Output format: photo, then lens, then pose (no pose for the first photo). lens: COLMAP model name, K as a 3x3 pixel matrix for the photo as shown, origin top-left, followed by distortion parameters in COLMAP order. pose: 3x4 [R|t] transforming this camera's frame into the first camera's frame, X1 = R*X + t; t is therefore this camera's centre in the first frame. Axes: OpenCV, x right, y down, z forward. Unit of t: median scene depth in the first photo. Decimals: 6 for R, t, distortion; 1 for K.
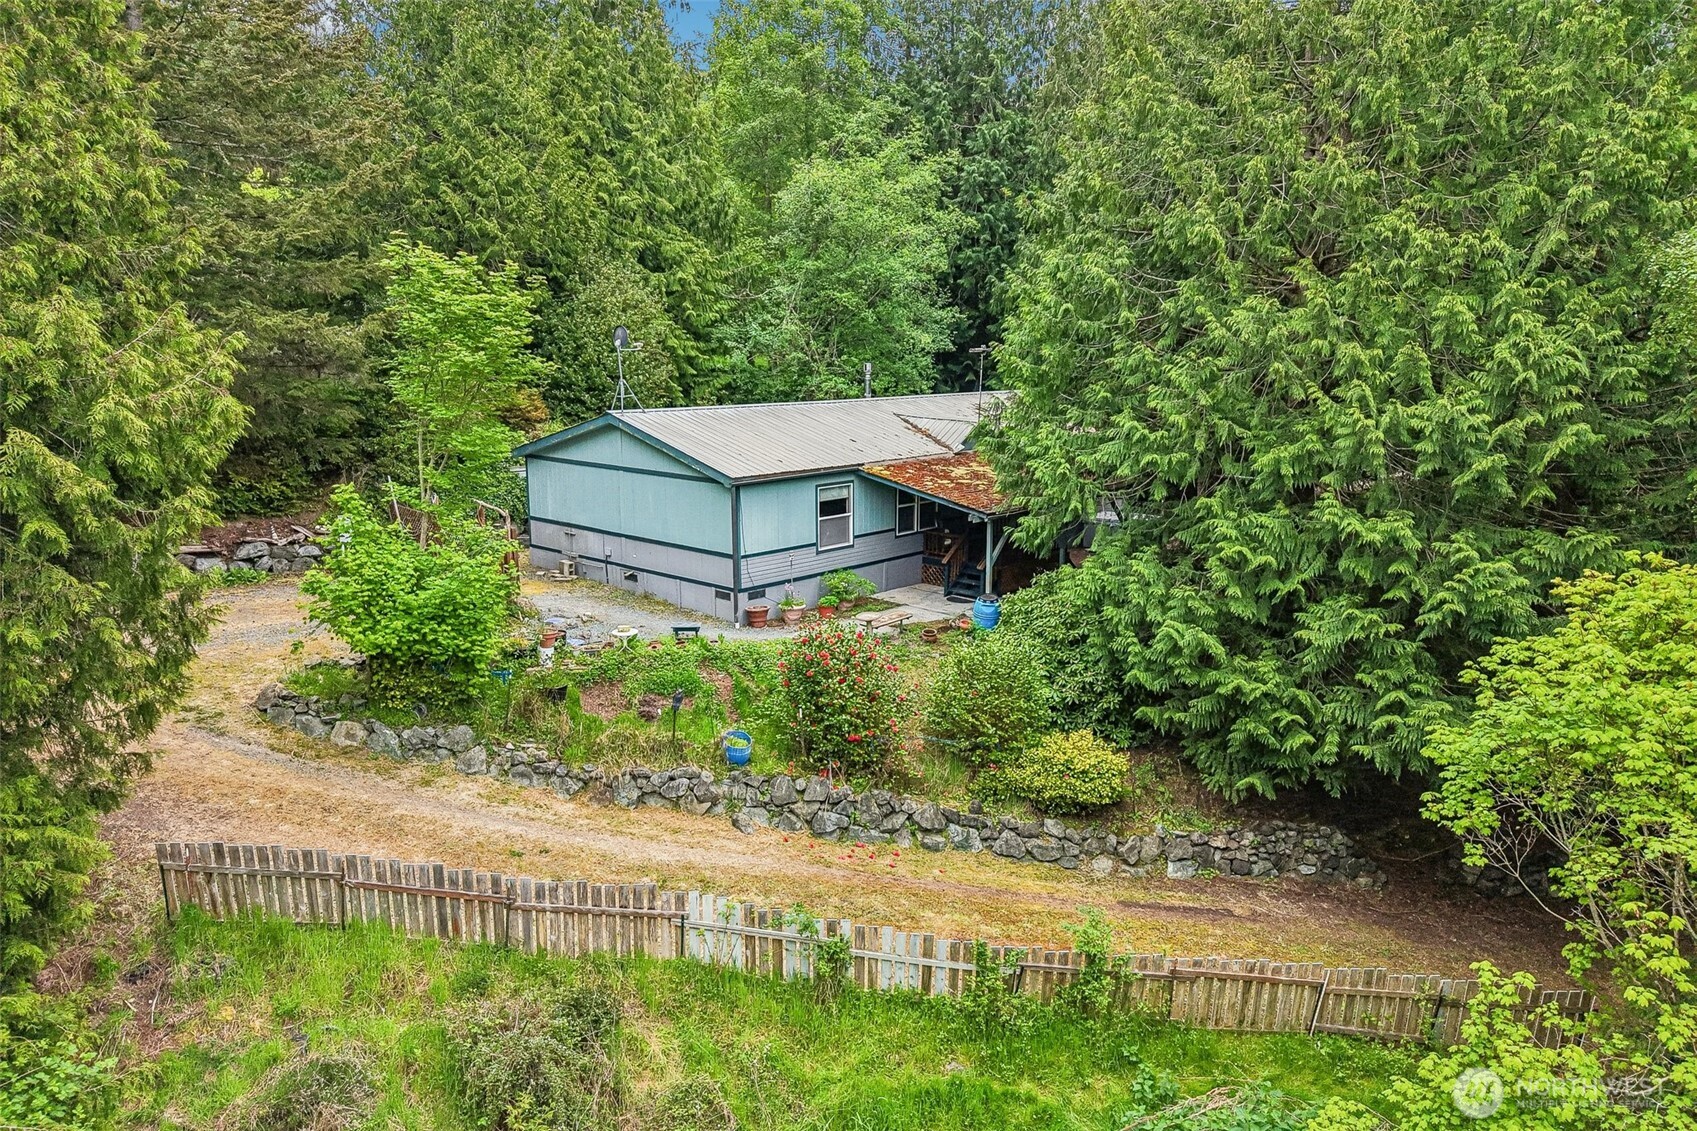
lens RADIAL K [[1150.2, 0, 848.5], [0, 1150.2, 565.5], [0, 0, 1]] dist [0.250697, -0.000205]
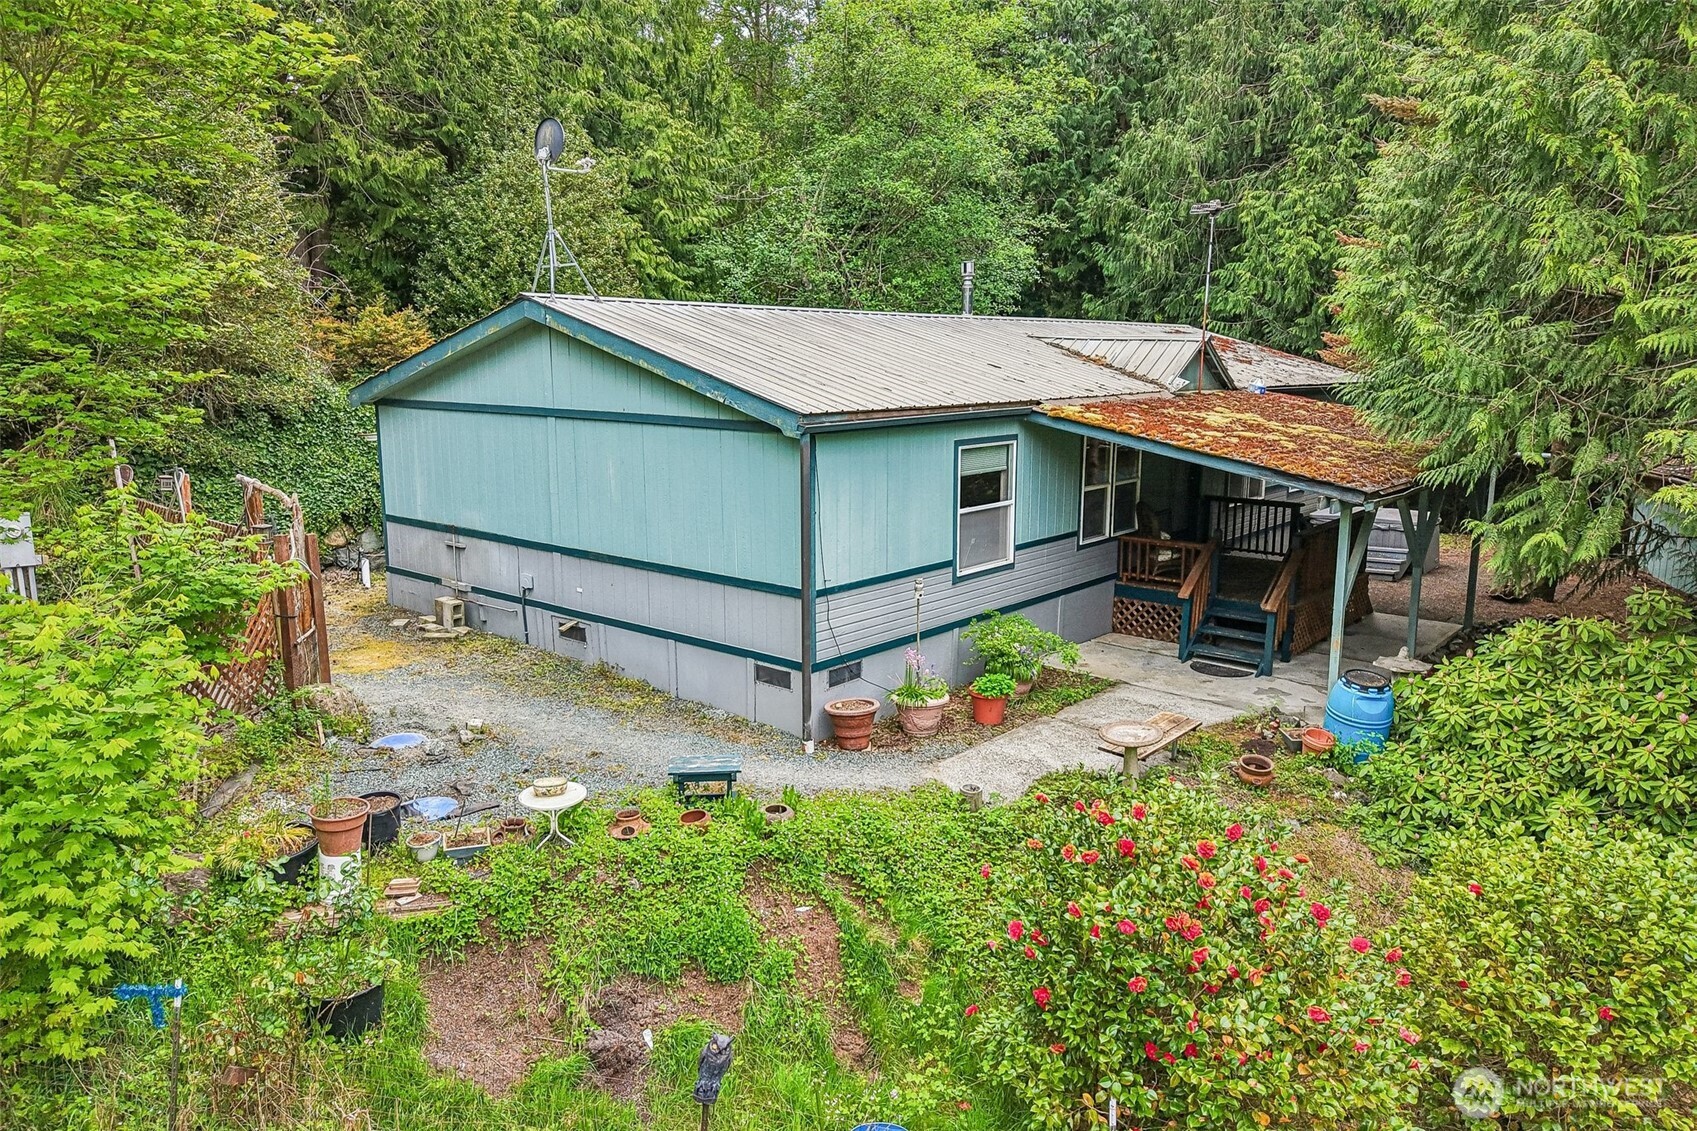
lens RADIAL K [[1176.4, 0, 848.5], [0, 1176.4, 565.5], [0, 0, 1]] dist [0.121294, 0.000809]
pose [[0.999238, -0.007752, 0.038253, -0.090001], [0.008264, 0.999878, -0.013253, -0.011024], [-0.038146, 0.013559, 0.999180, 0.495682]]
